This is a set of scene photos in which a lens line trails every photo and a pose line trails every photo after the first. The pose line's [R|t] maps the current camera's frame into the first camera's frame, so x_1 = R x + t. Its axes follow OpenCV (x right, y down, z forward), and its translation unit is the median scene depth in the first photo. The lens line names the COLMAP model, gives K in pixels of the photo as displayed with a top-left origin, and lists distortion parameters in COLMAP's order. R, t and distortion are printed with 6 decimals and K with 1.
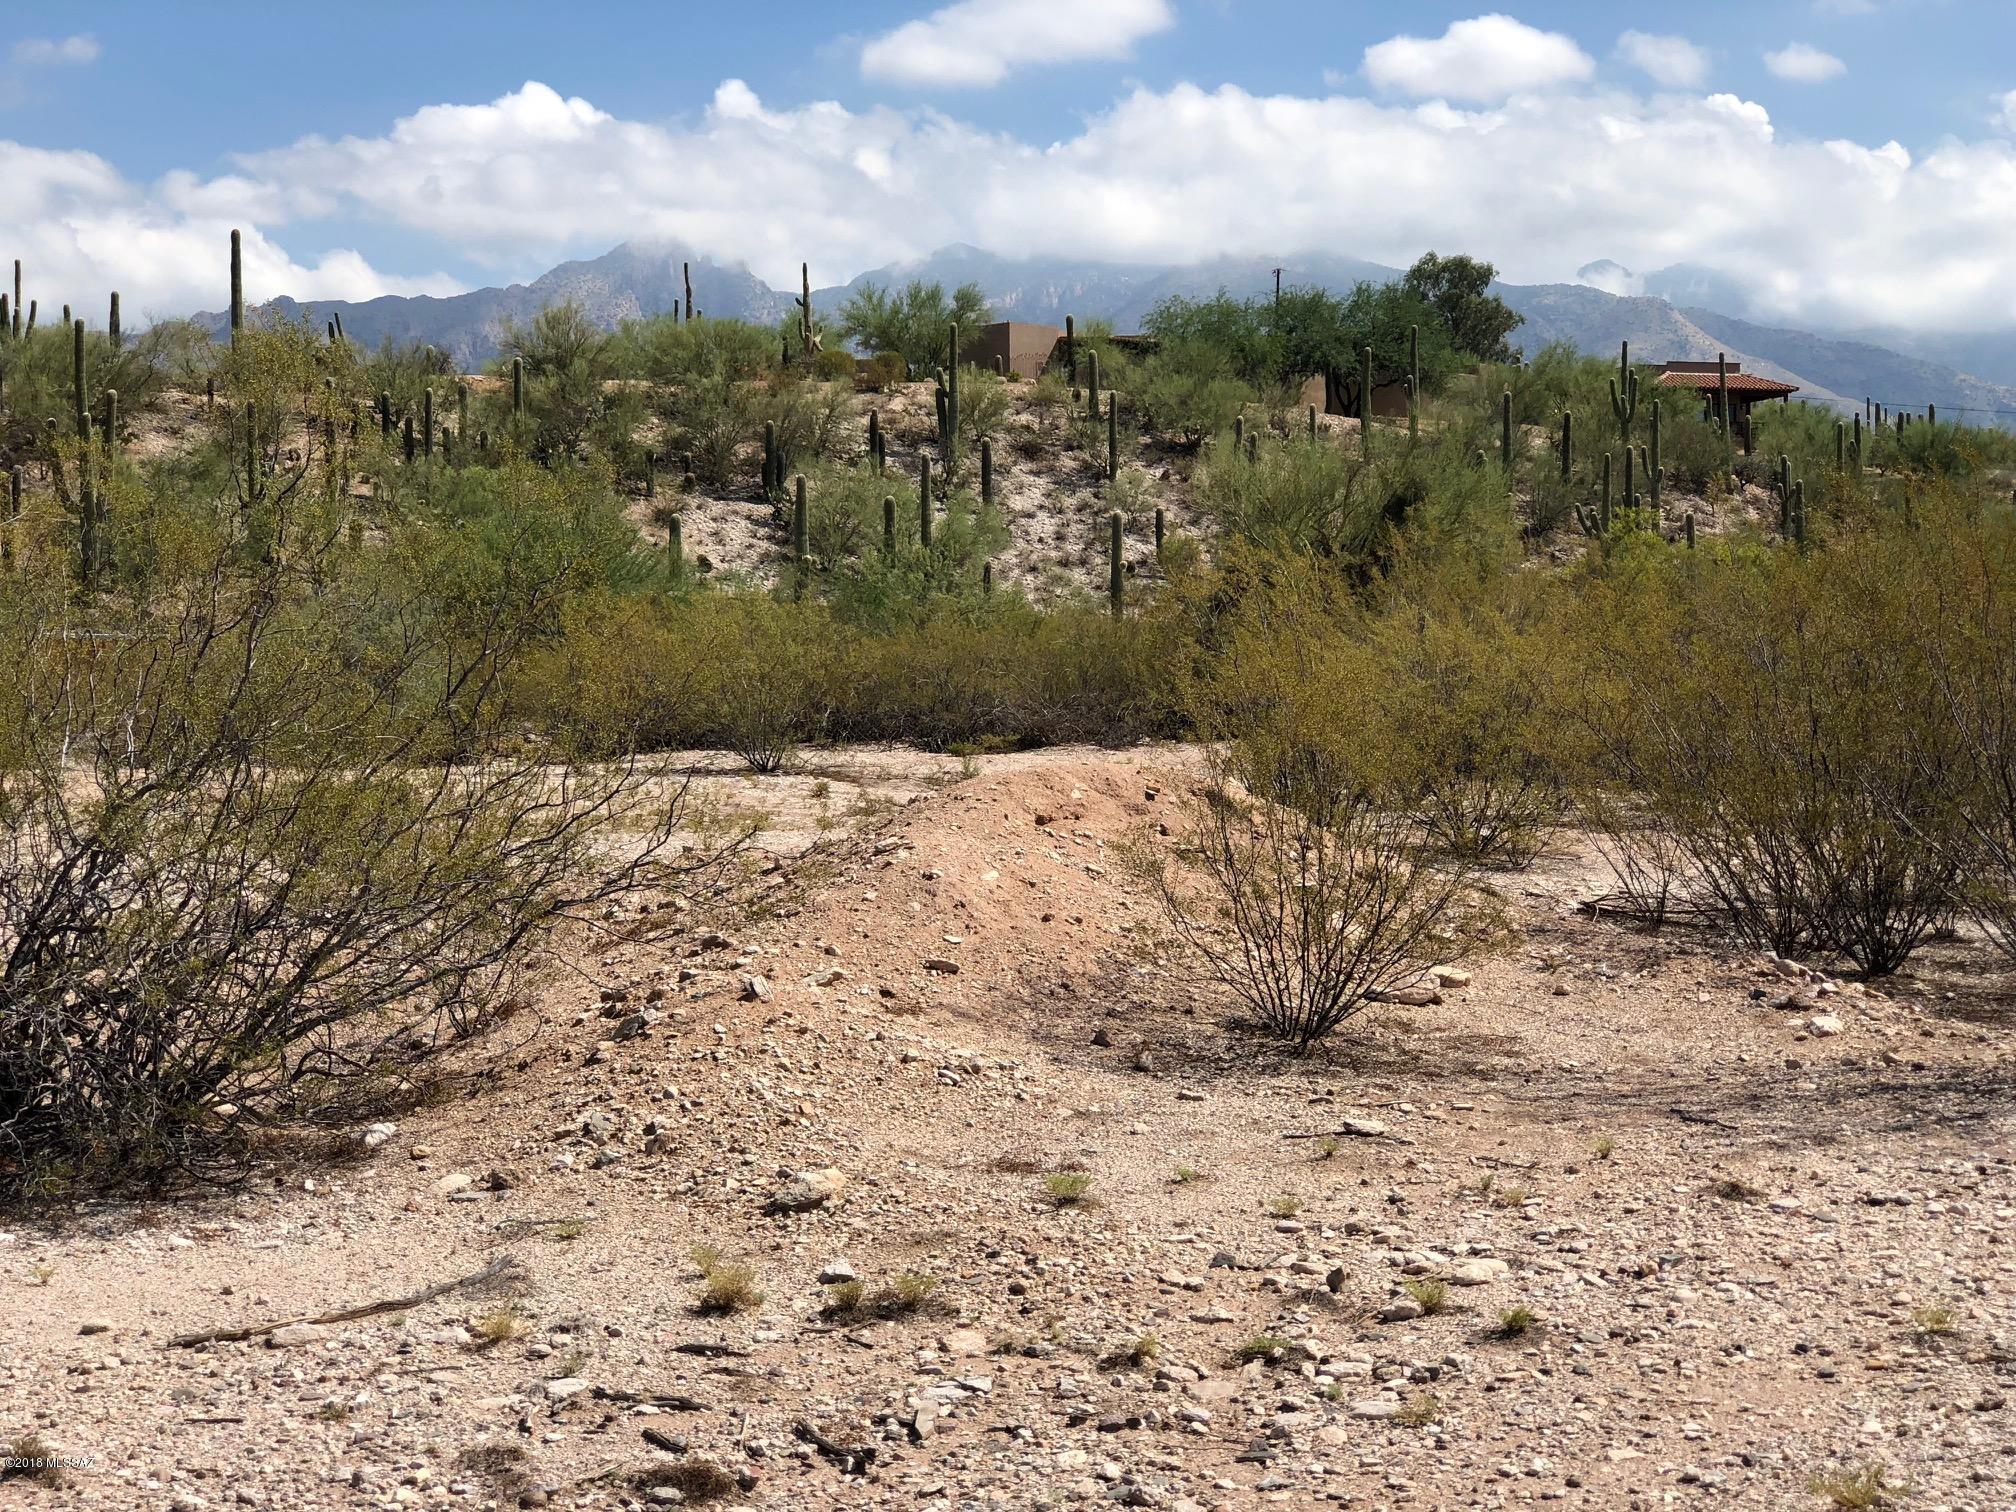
lens RADIAL K [[3345.3, 0, 1016.2], [0, 3345.3, 798.6], [0, 0, 1]] dist [0.002691, 0.000000]
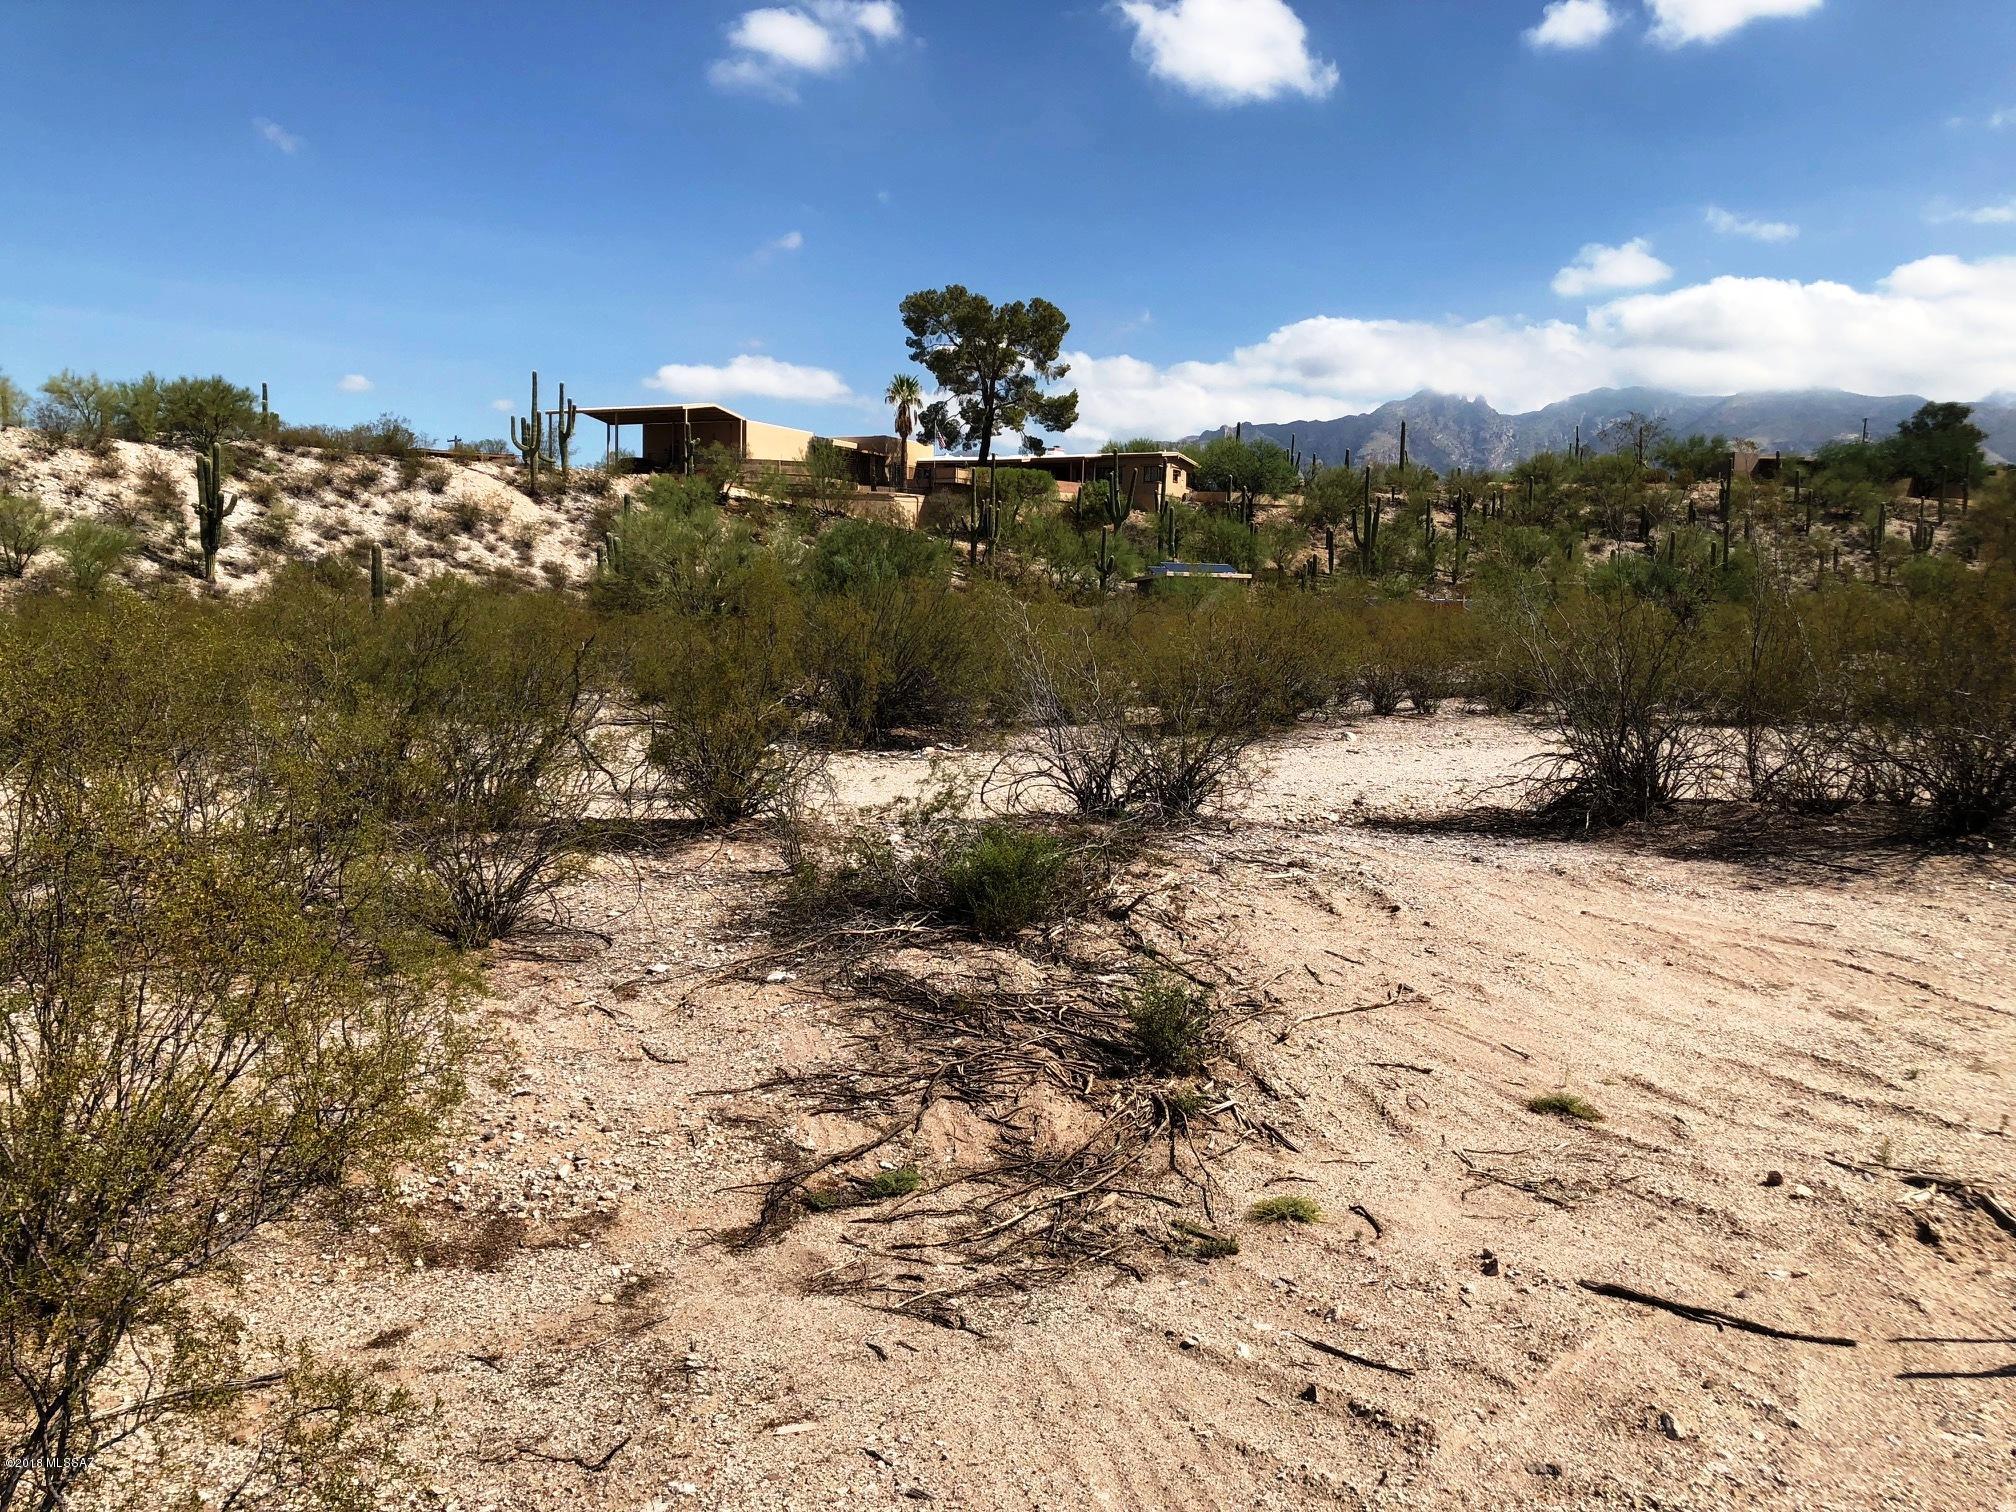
lens RADIAL K [[1666.1, 0, 1008.4], [0, 1666.1, 765.6], [0, 0, 1]] dist [0.054372, -0.060521]
pose [[0.939646, 0.055510, -0.337615, -0.078725], [-0.037048, 0.997457, 0.060889, 0.006248], [0.340136, -0.044706, 0.939313, -0.177401]]
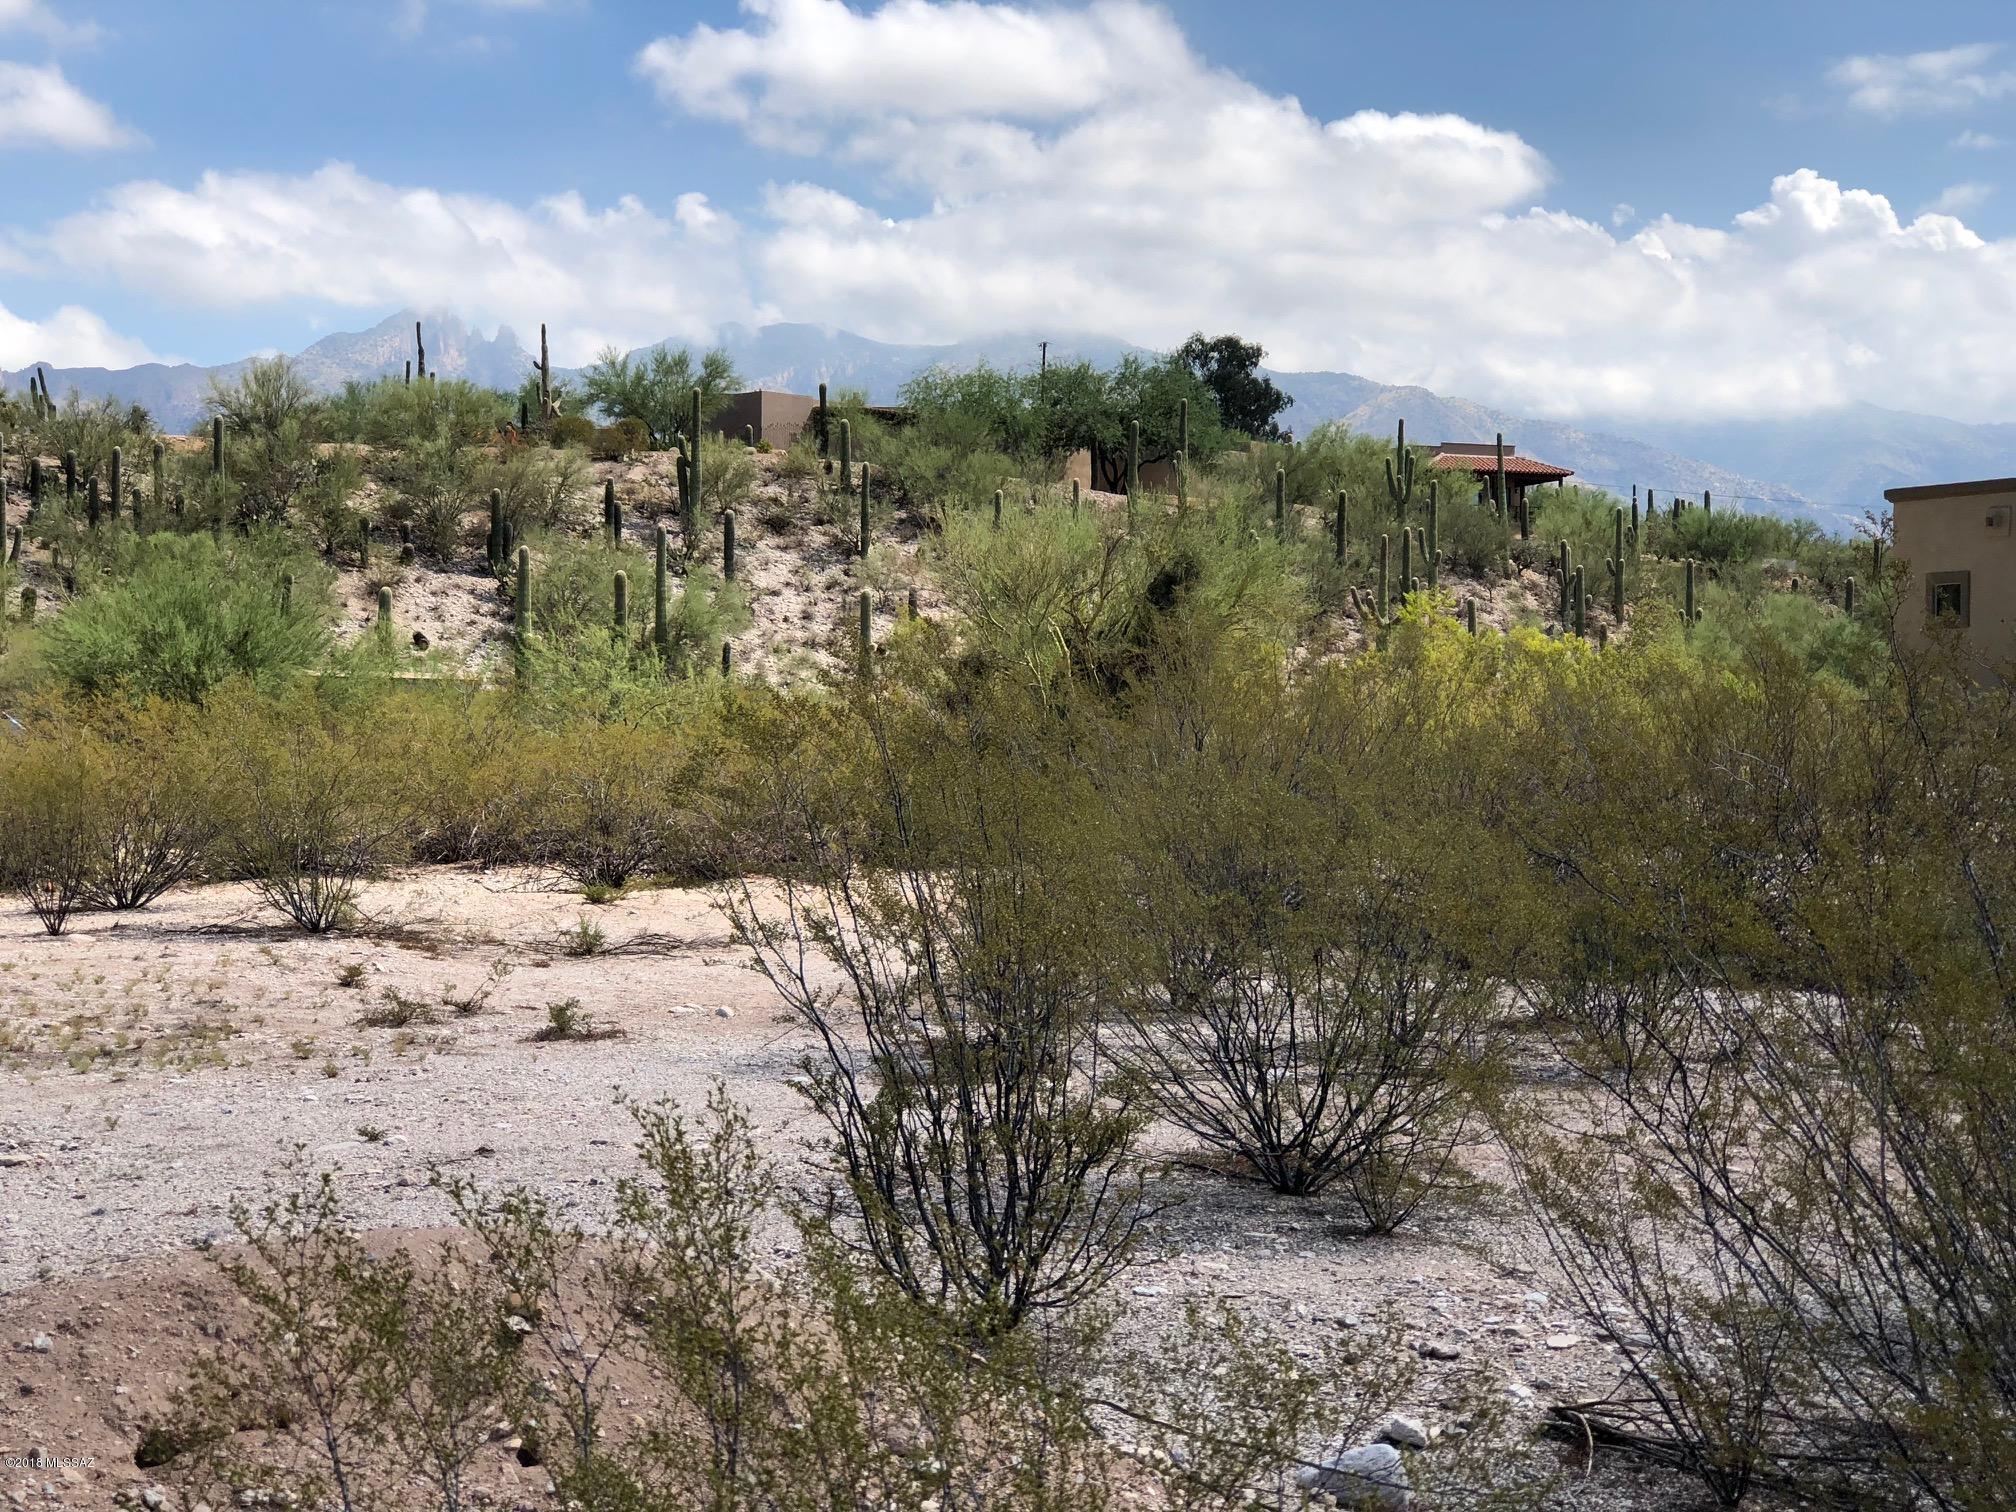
lens RADIAL K [[3345.3, 0, 1018.4], [0, 3345.3, 759.0], [0, 0, 1]] dist [0.002691, 0.000000]
pose [[0.997523, 0.008001, 0.069880, 0.006554], [-0.005529, 0.999355, -0.035493, -0.004898], [-0.070119, 0.035019, 0.996924, 0.058240]]
